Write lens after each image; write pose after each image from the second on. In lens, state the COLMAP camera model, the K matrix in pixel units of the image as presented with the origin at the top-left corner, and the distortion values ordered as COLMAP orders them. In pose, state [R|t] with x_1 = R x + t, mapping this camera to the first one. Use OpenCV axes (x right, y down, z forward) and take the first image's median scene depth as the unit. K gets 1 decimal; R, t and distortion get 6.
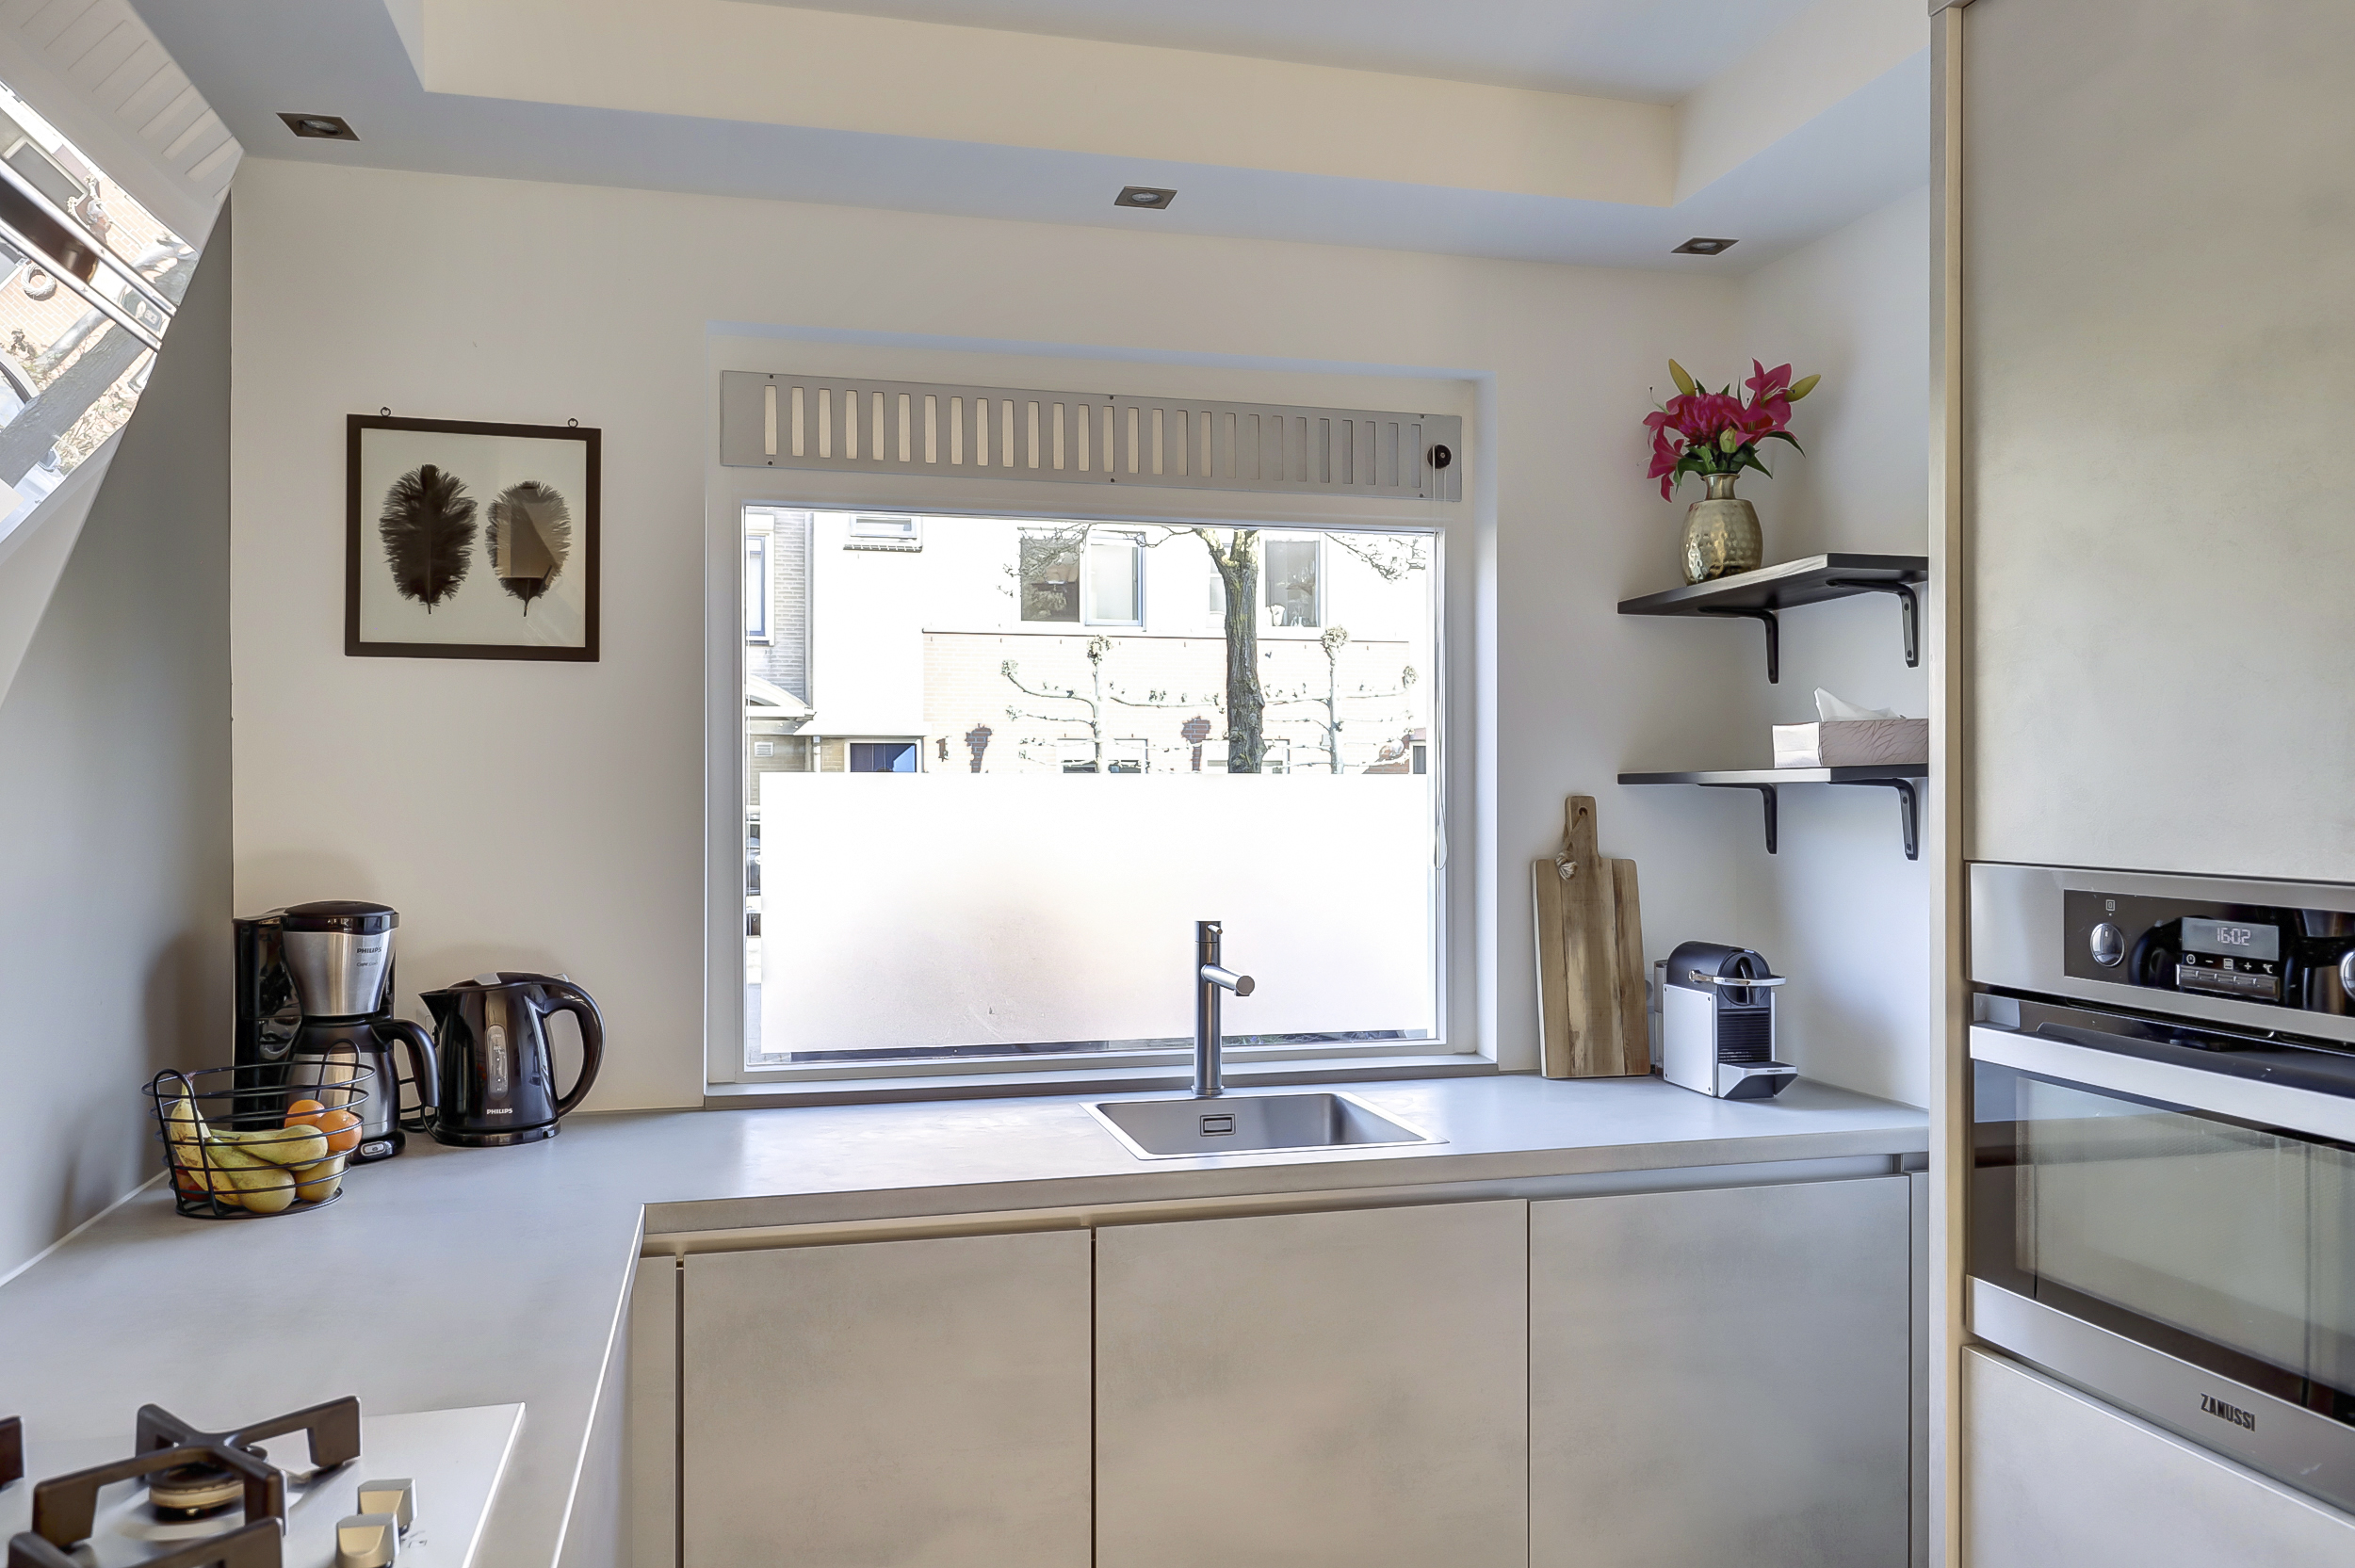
lens RADIAL K [[1707.8, 0, 1187.5], [0, 1707.8, 784.2], [0, 0, 1]] dist [-0.005988, 0.001989]
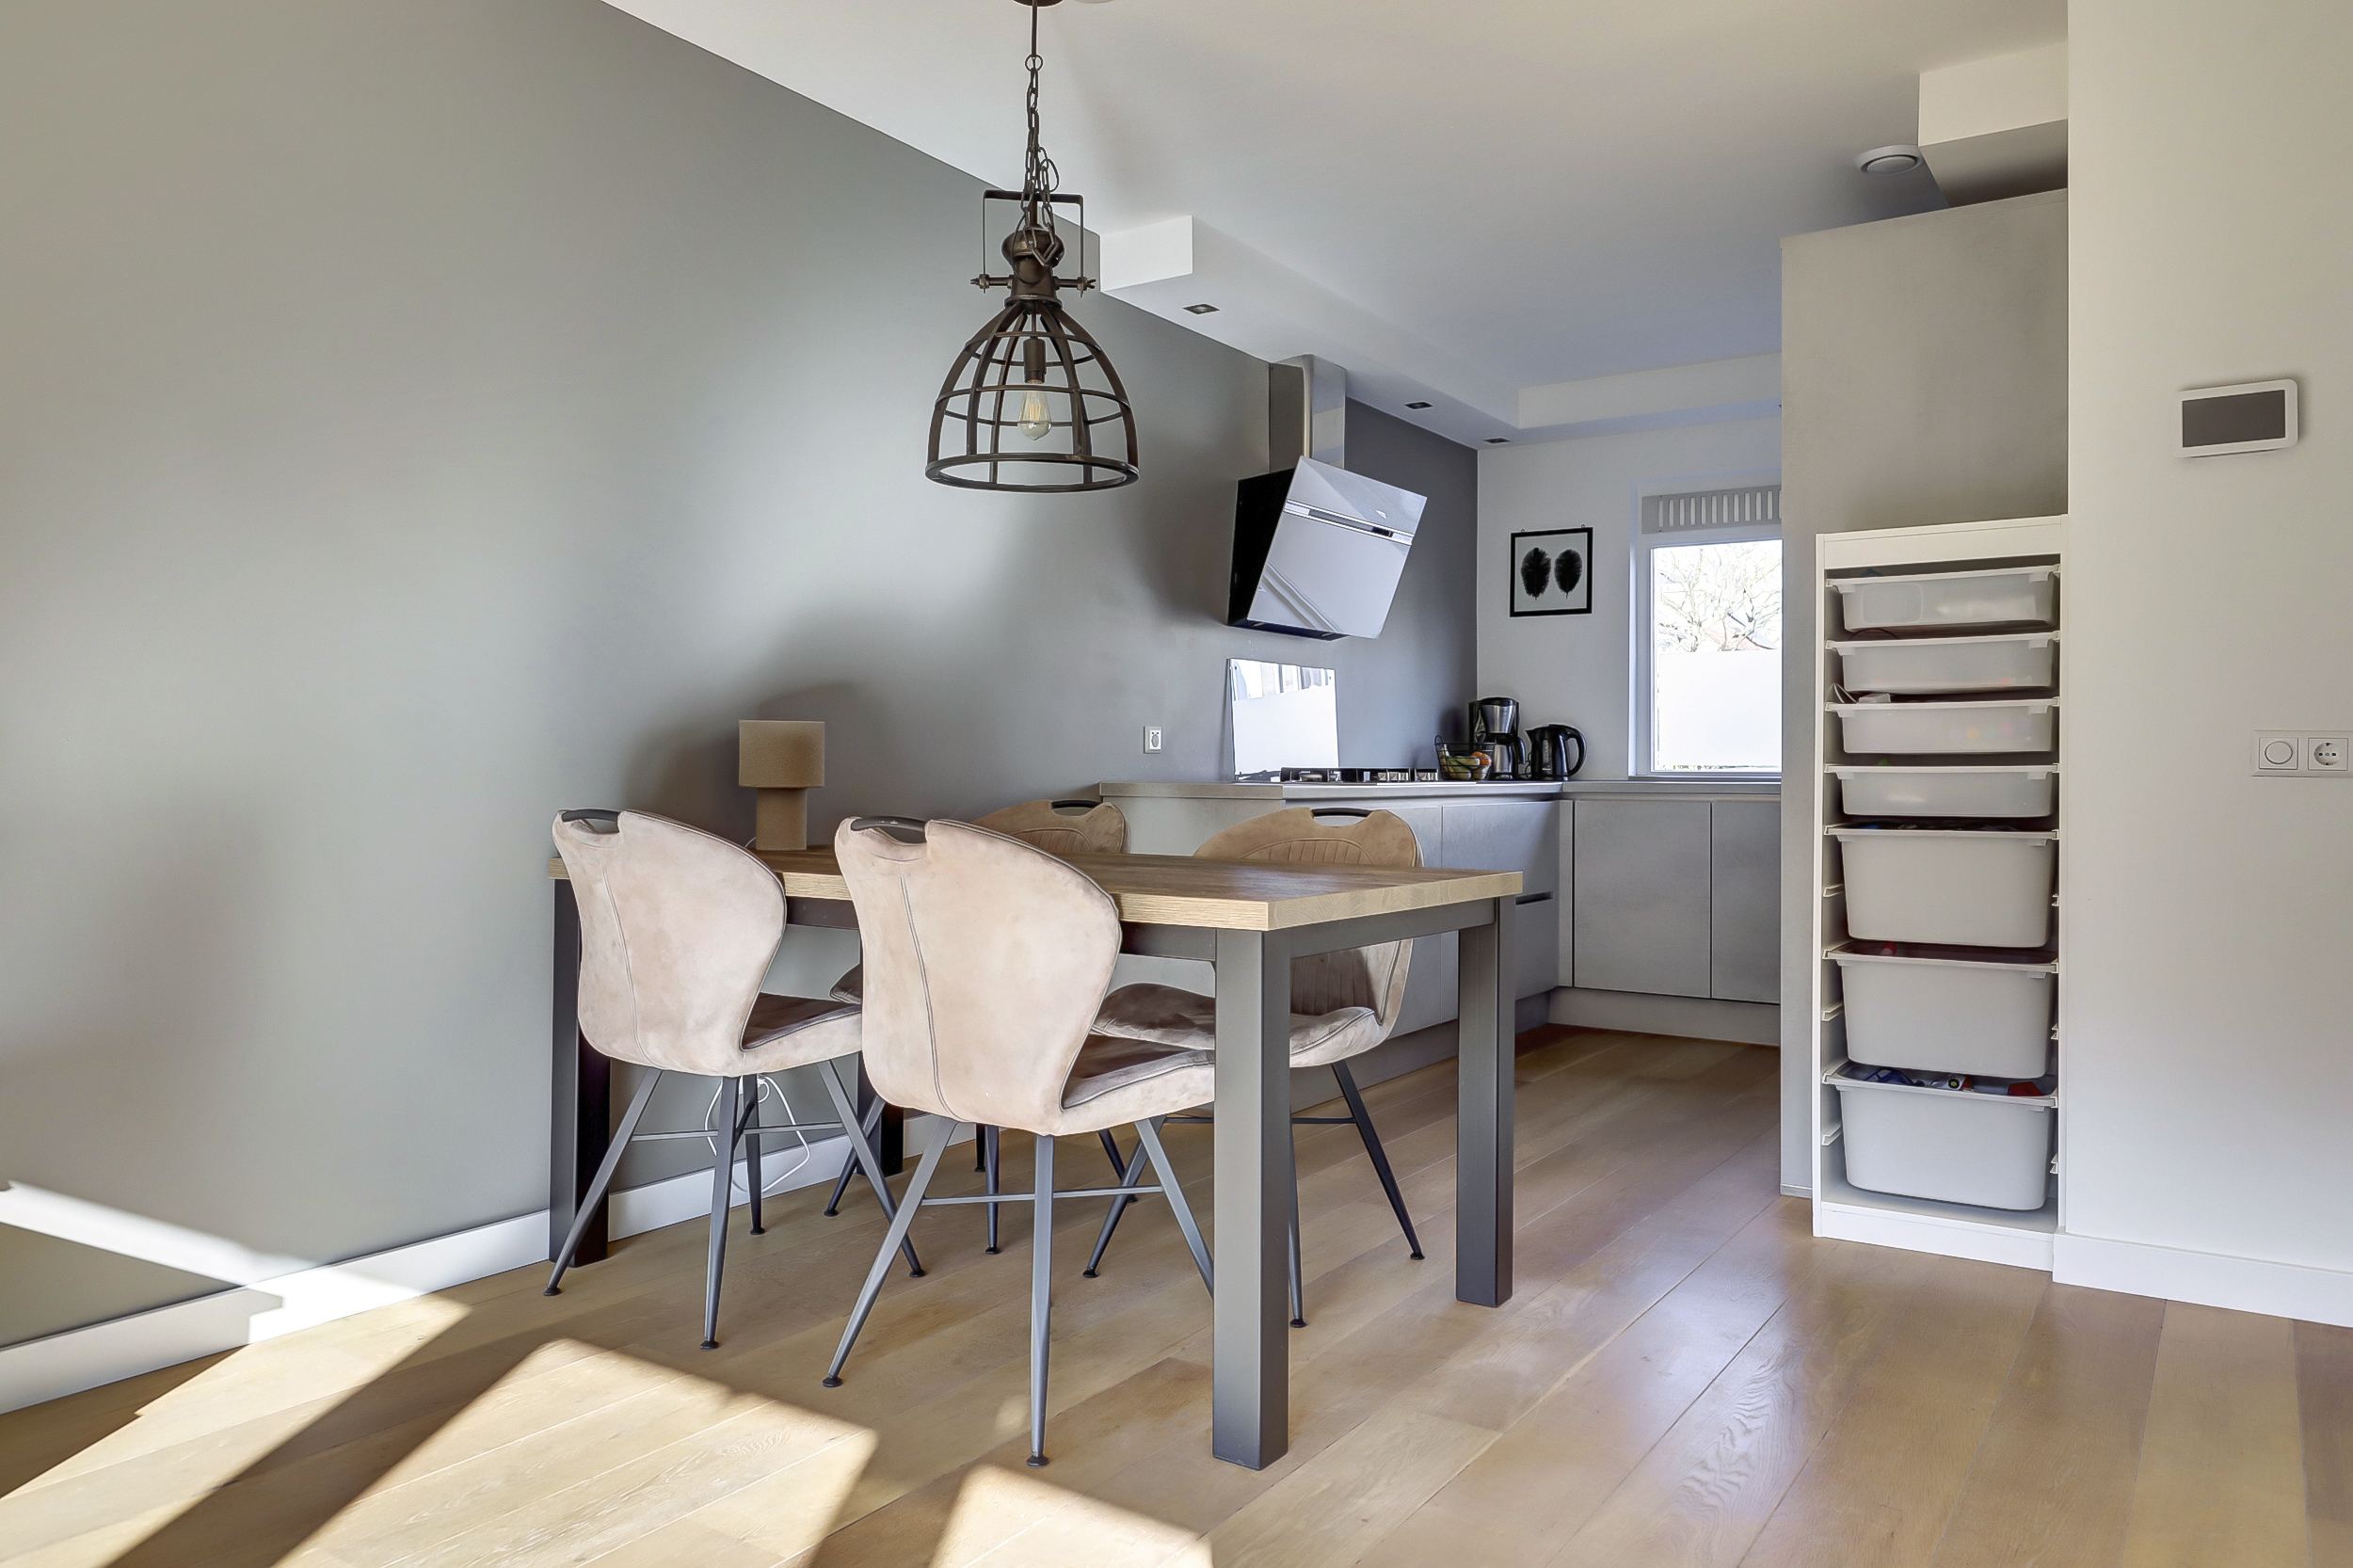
lens RADIAL K [[1582.8, 0, 1182.4], [0, 1582.8, 766.2], [0, 0, 1]] dist [0.009859, -0.001148]
pose [[0.656899, 0.003344, -0.753971, 1.099119], [-0.003541, 0.999993, 0.001351, 0.166503], [0.753970, 0.001782, 0.656906, -1.116342]]
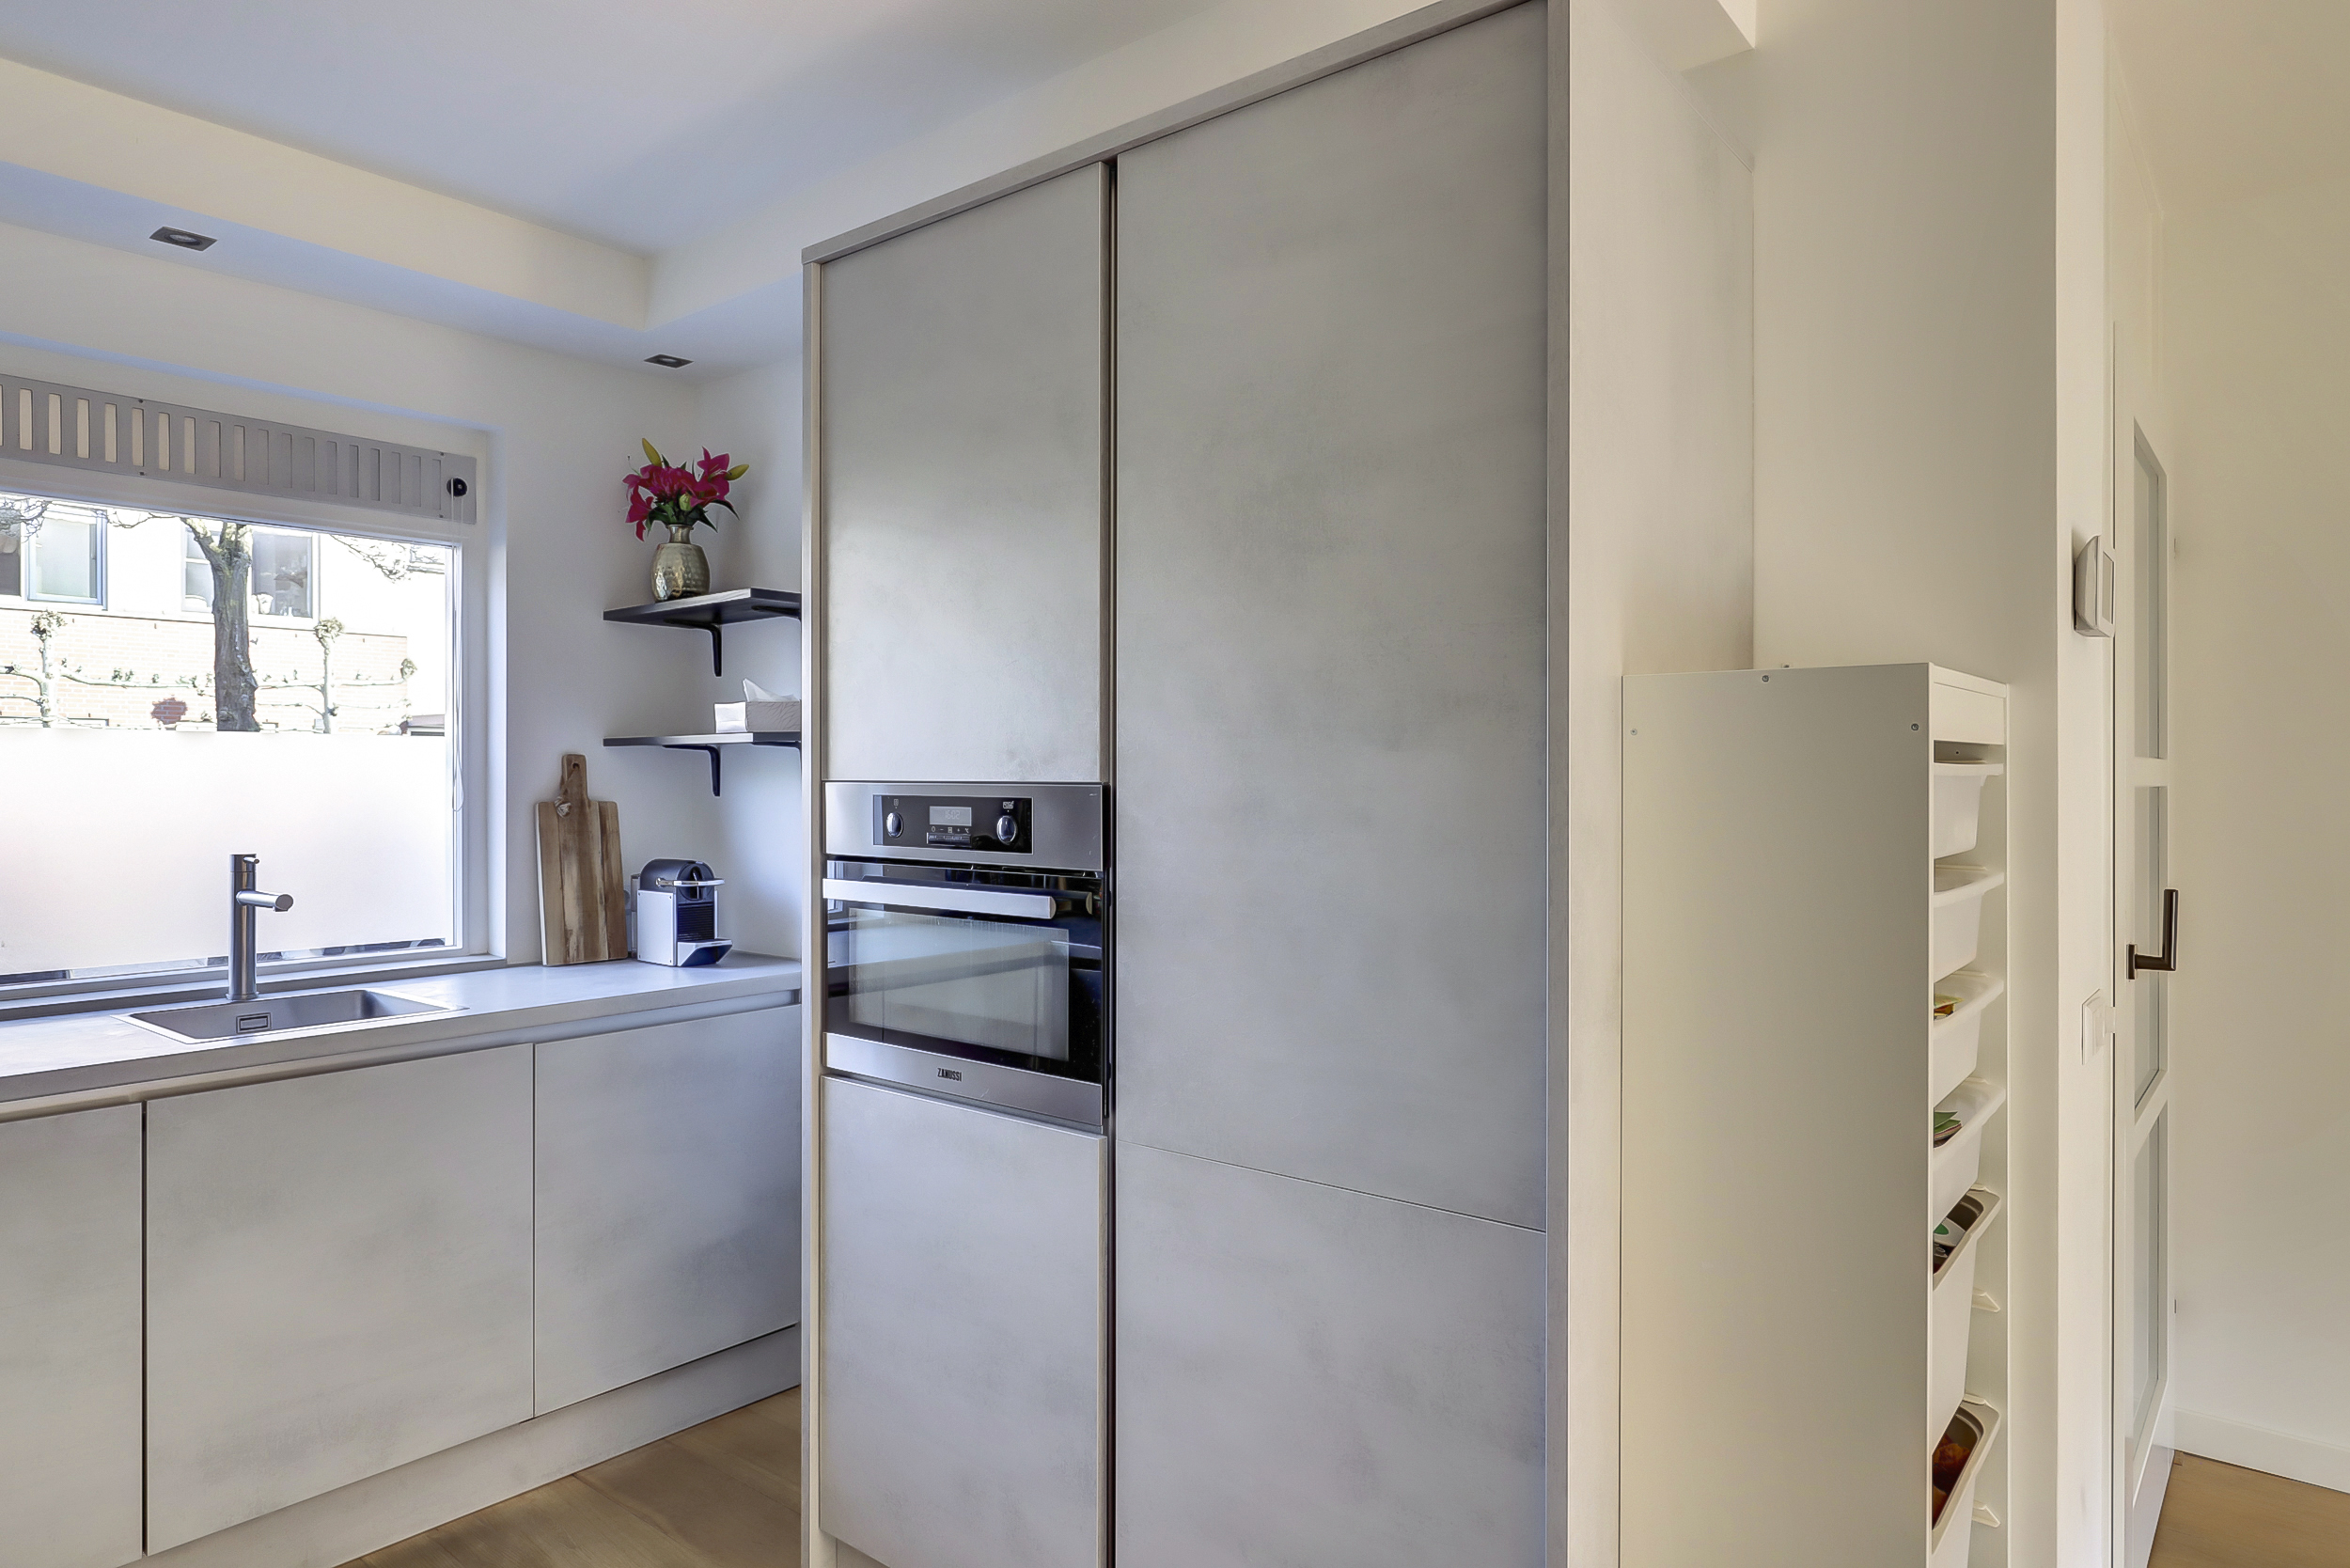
lens RADIAL K [[1406.2, 0, 1186.4], [0, 1406.2, 785.3], [0, 0, 1]] dist [-0.004690, 0.000398]
pose [[0.802996, -0.001703, 0.595983, -0.045167], [-0.003636, 0.999963, 0.007756, 0.023203], [-0.595974, -0.008394, 0.802960, -0.189964]]
